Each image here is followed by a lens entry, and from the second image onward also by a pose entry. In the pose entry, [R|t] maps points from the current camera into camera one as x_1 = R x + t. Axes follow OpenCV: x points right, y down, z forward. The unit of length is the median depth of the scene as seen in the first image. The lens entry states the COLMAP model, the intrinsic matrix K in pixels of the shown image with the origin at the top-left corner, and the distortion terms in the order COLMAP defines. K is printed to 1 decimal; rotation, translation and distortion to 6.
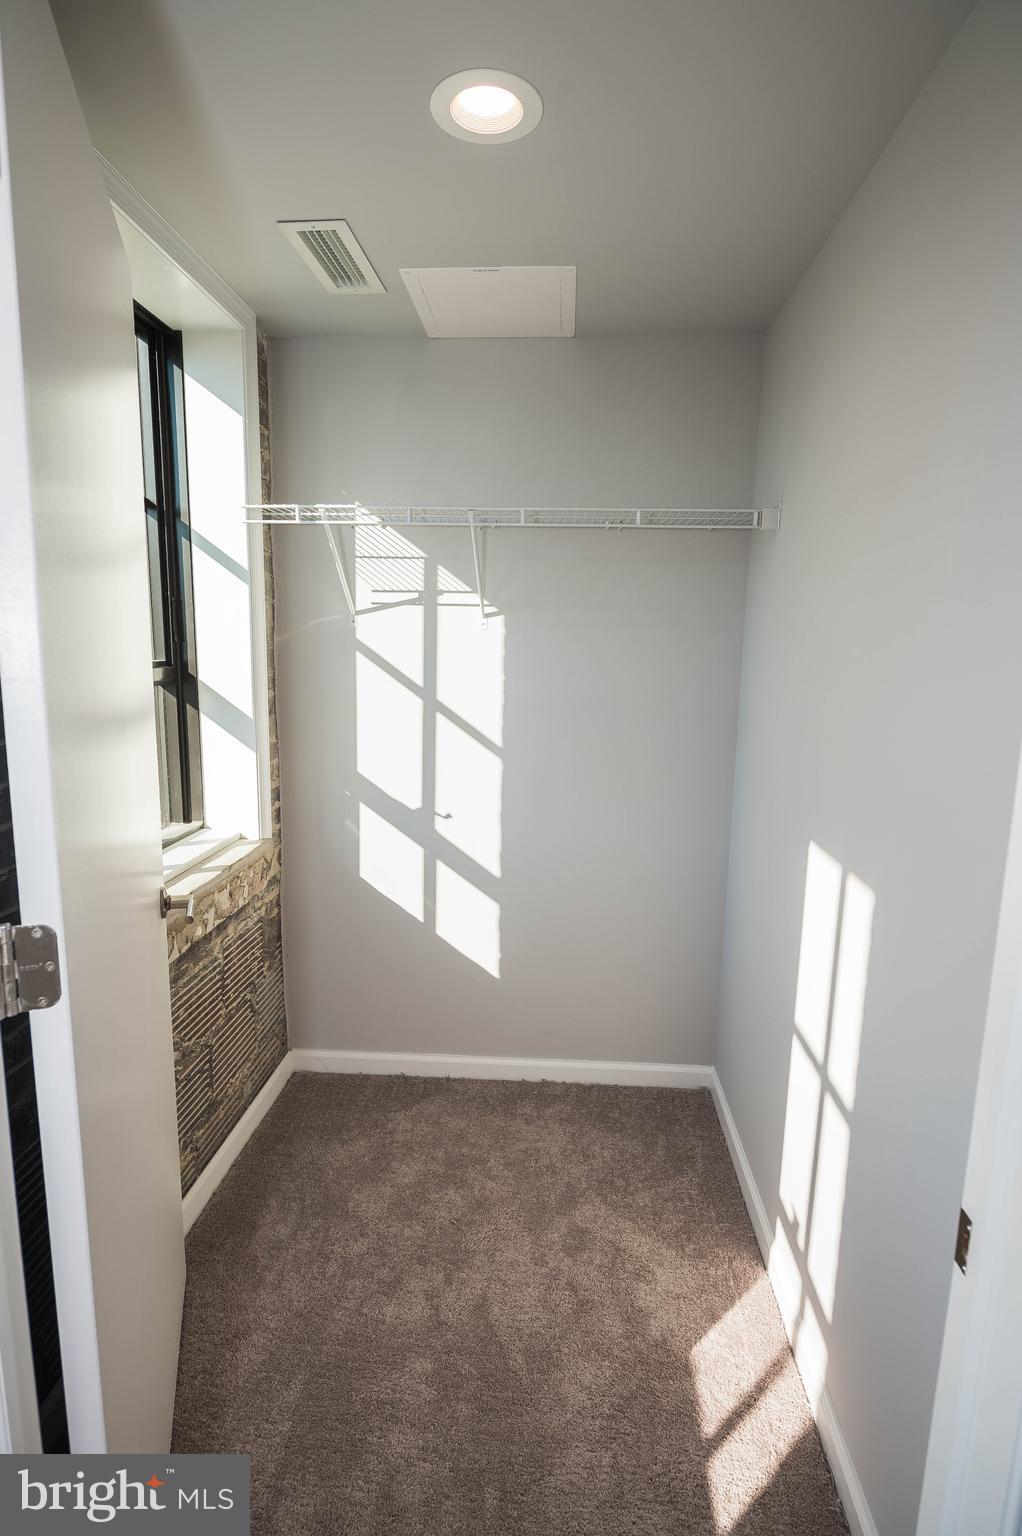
lens RADIAL K [[796.4, 0, 517.0], [0, 796.4, 768.0], [0, 0, 1]] dist [-0.004594, -0.000697]
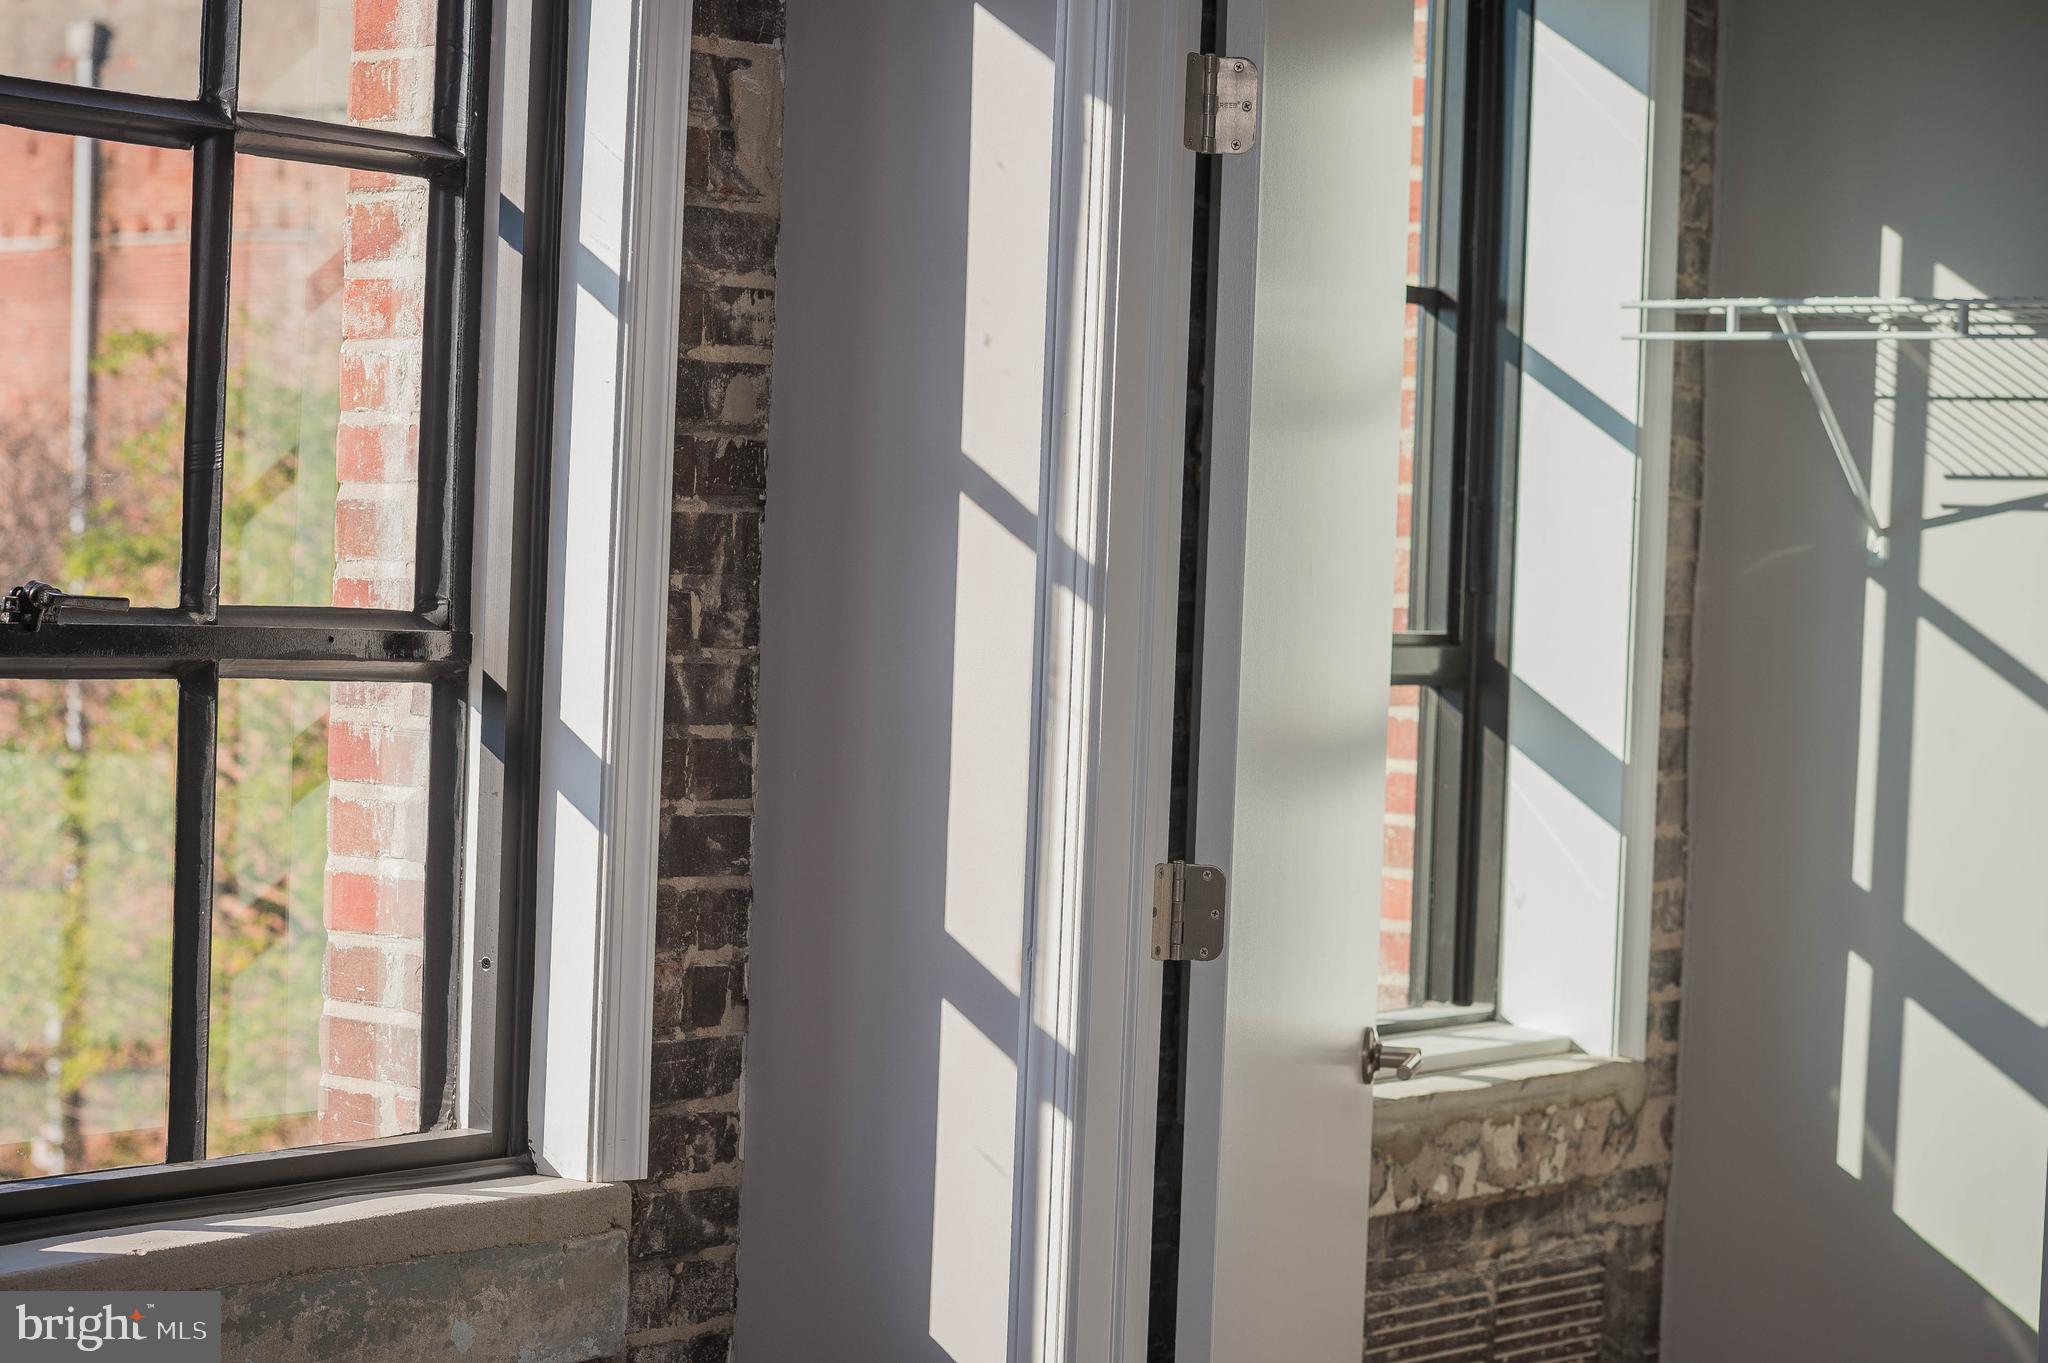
lens RADIAL K [[4218.6, 0, 1024.0], [0, 4218.6, 681.5], [0, 0, 1]] dist [-0.047372, -0.149832]
pose [[0.845130, 0.024112, -0.534017, 0.620339], [-0.106418, 0.986575, -0.123871, 0.209591], [0.523861, 0.161517, 0.836350, -1.097908]]
